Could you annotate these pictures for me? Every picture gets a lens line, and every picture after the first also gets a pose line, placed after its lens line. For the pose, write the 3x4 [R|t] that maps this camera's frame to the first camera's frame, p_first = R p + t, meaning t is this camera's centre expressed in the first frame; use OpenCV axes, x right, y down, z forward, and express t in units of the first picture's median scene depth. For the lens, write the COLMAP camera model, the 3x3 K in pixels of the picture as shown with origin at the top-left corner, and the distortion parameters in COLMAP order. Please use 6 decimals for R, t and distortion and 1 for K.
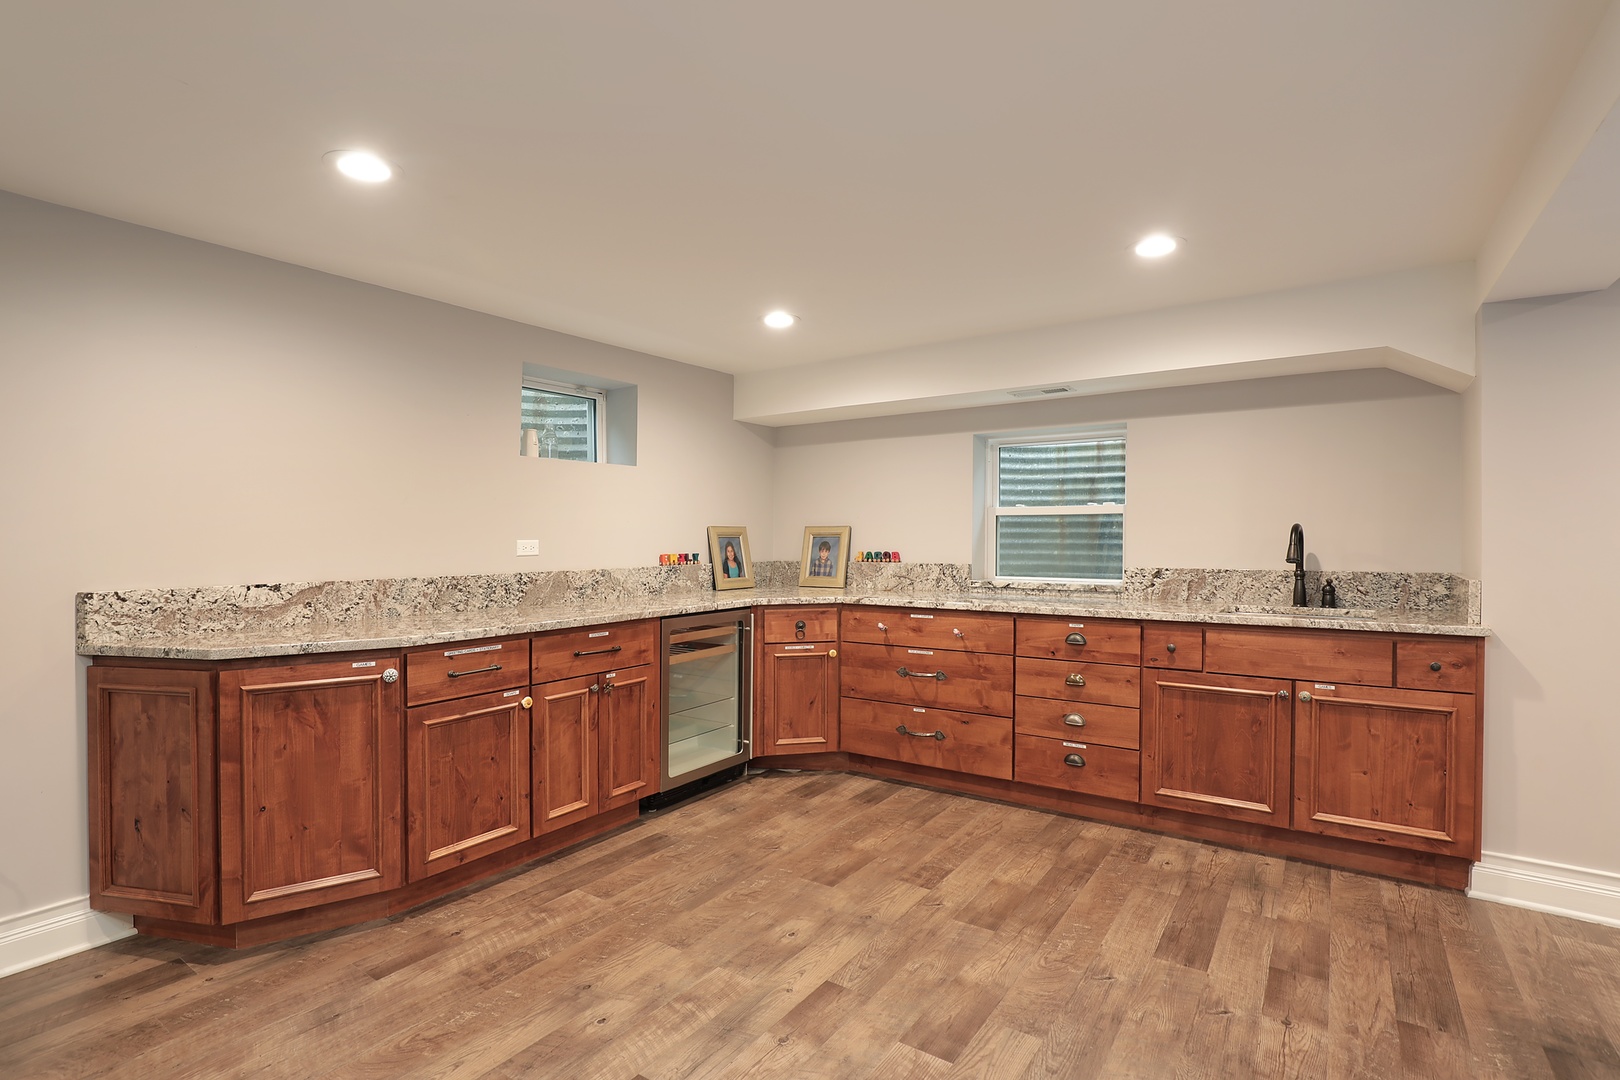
lens RADIAL K [[821.2, 0, 810.0], [0, 821.2, 540.0], [0, 0, 1]] dist [-0.036299, -0.000040]
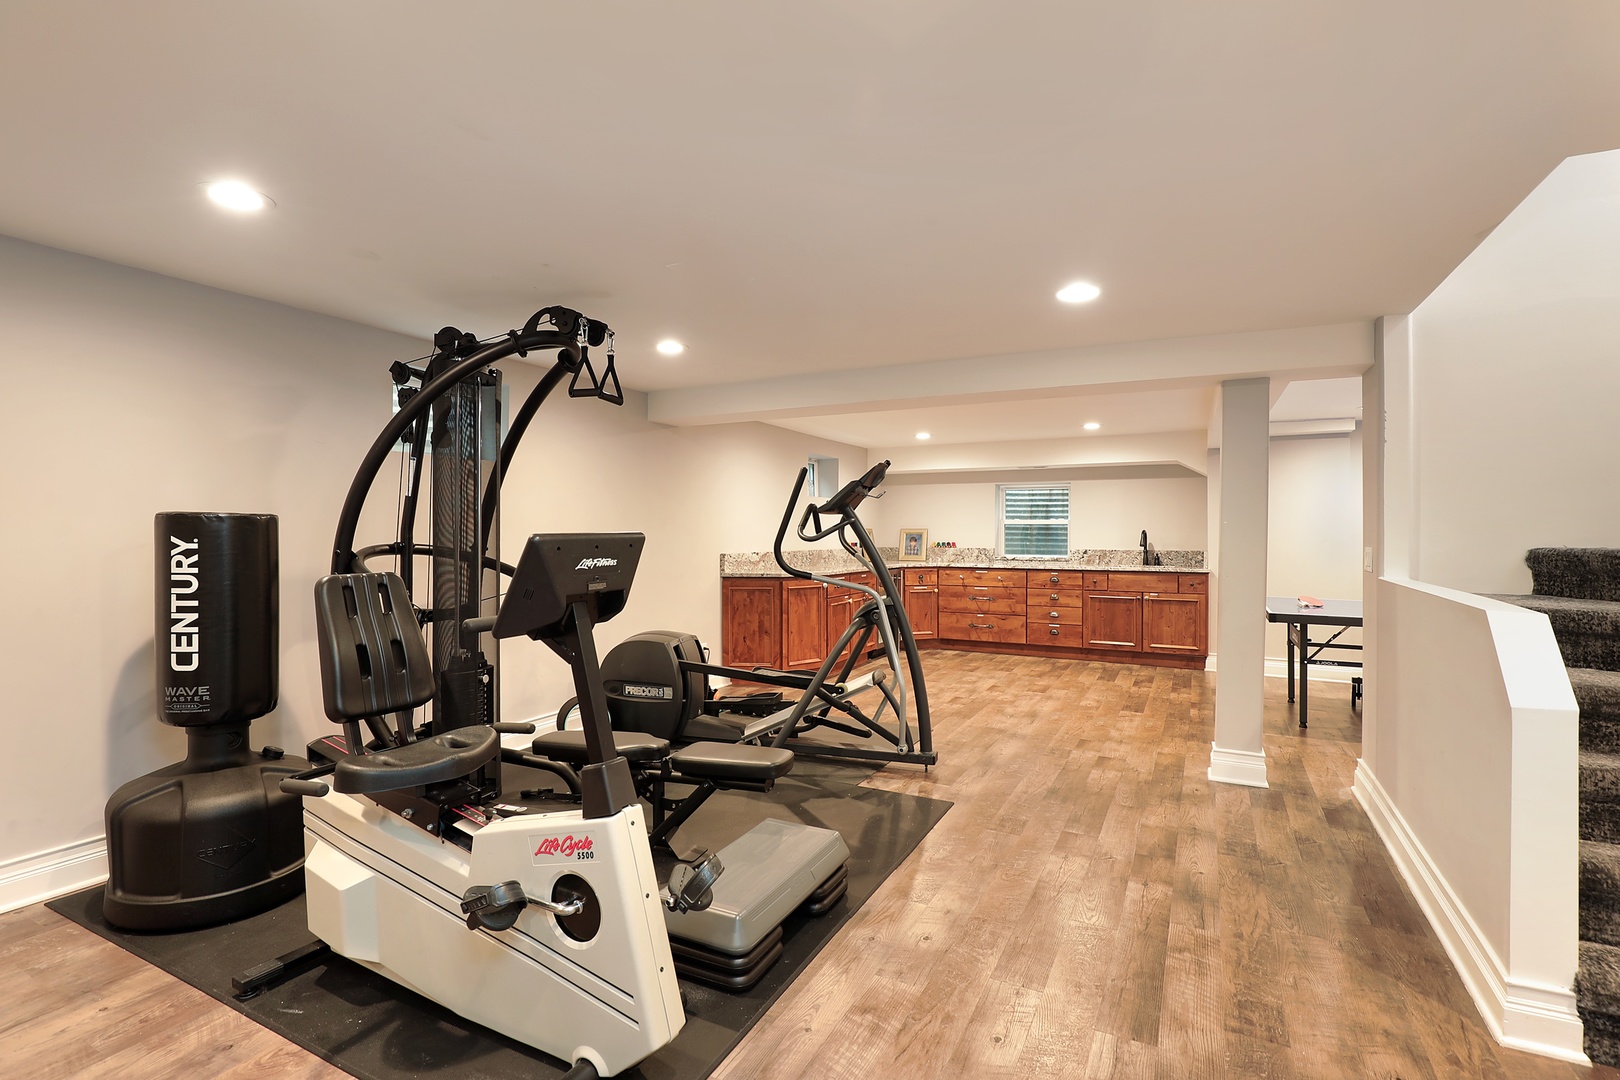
lens RADIAL K [[779.1, 0, 805.1], [0, 779.1, 511.6], [0, 0, 1]] dist [-0.080515, -0.000146]
pose [[0.994041, 0.009217, 0.108621, -0.604422], [-0.005579, 0.999415, -0.033752, 0.007564], [-0.108868, 0.032945, 0.993510, -1.079349]]
